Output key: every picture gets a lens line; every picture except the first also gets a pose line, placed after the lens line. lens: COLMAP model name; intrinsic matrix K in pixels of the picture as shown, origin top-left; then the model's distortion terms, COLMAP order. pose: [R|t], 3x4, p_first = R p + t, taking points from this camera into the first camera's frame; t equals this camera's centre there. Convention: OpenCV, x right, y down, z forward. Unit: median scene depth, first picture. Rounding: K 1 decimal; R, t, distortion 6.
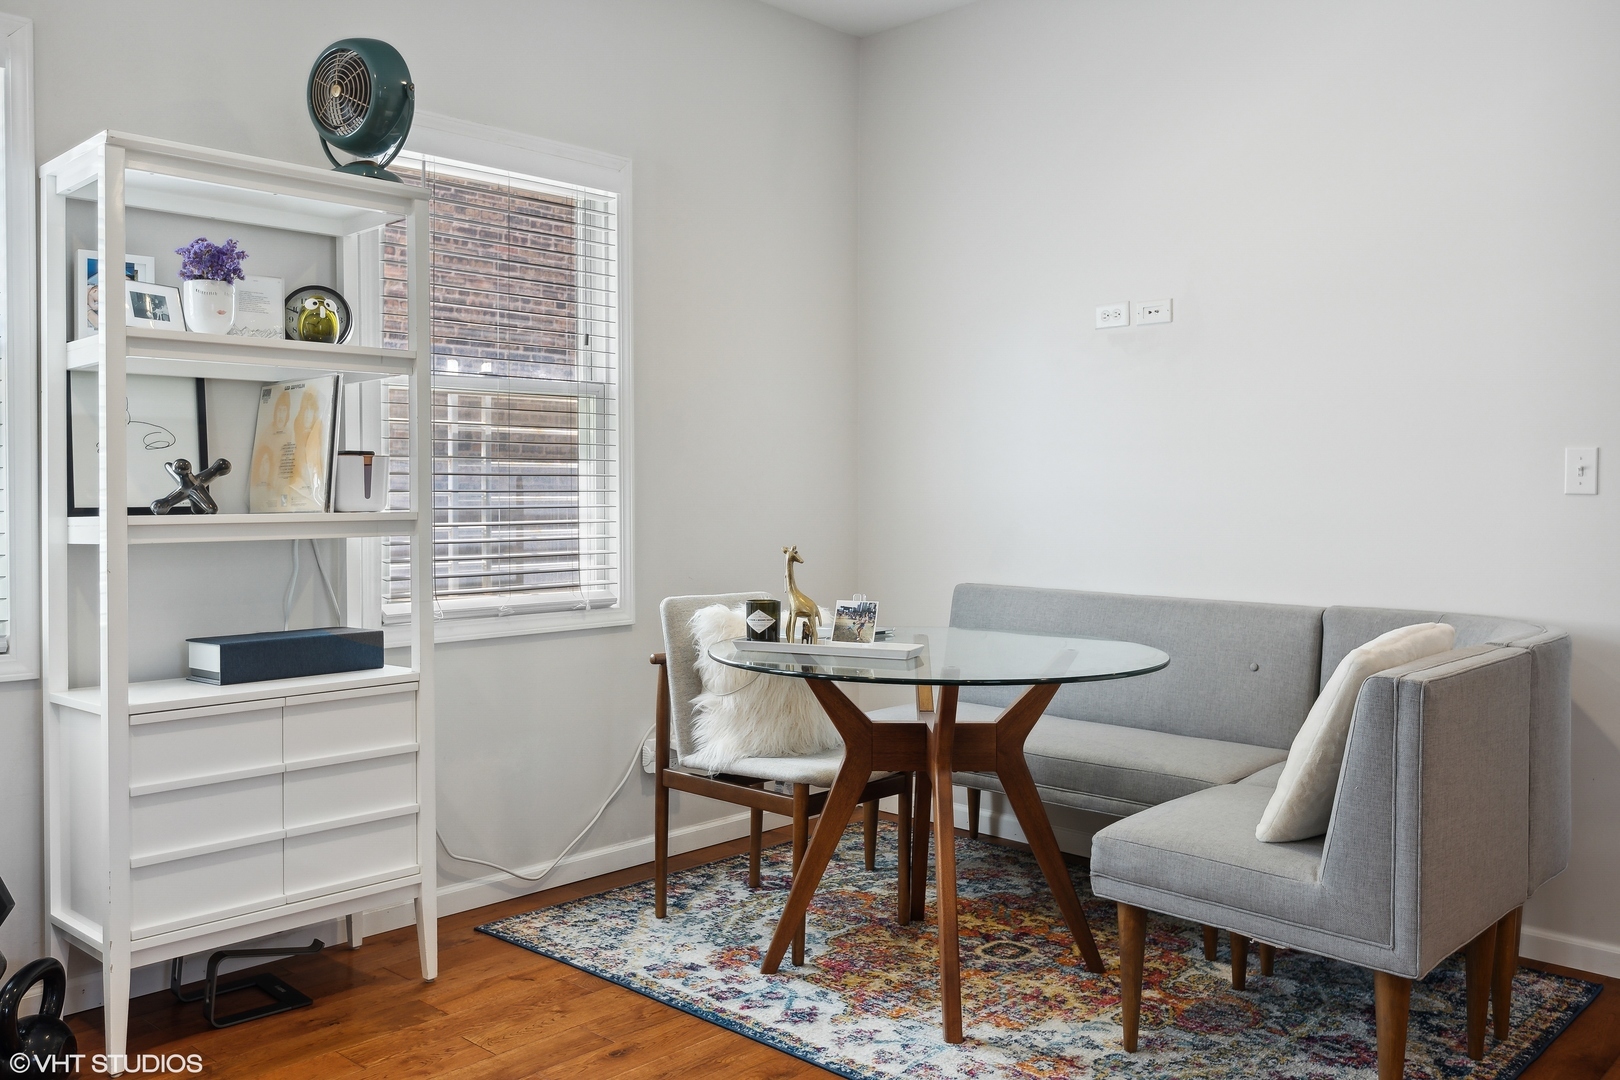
lens RADIAL K [[1314.6, 0, 808.8], [0, 1314.6, 531.0], [0, 0, 1]] dist [0.007603, -0.000025]
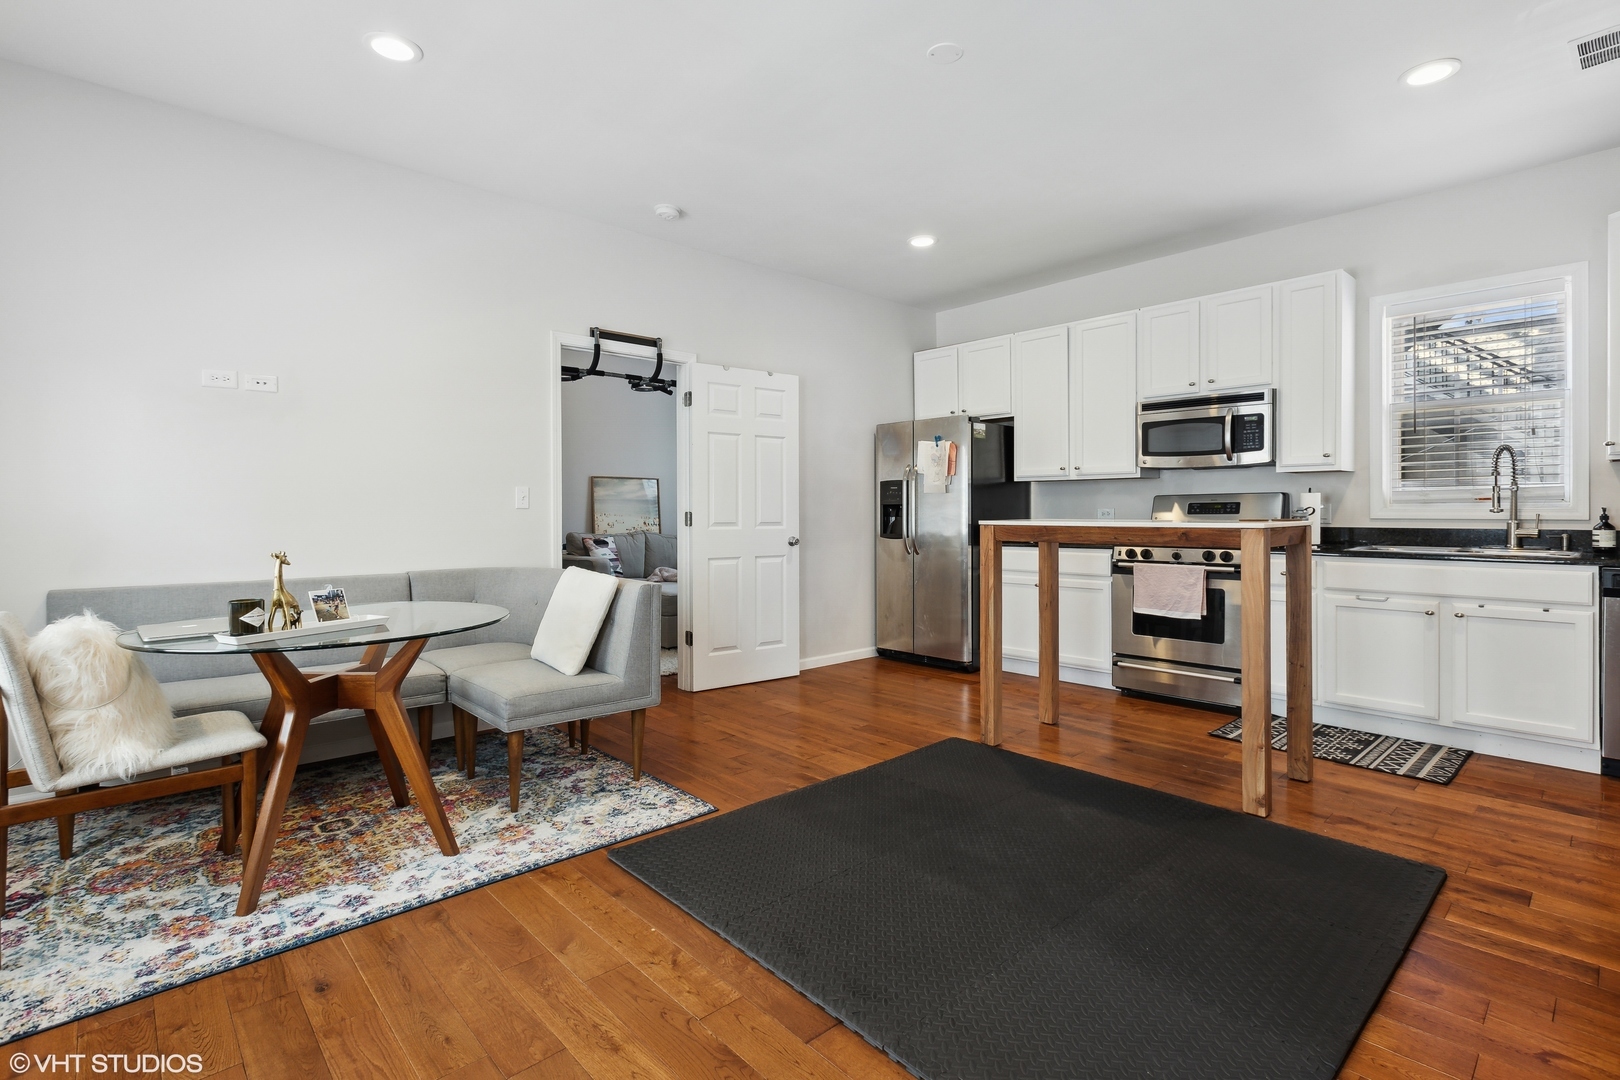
lens RADIAL K [[765.7, 0, 804.8], [0, 765.7, 526.0], [0, 0, 1]] dist [-0.005981, -0.000679]
pose [[0.066011, -0.027177, 0.997449, -0.693980], [0.029266, 0.999252, 0.025289, -0.016798], [-0.997390, 0.027522, 0.066757, 0.455589]]
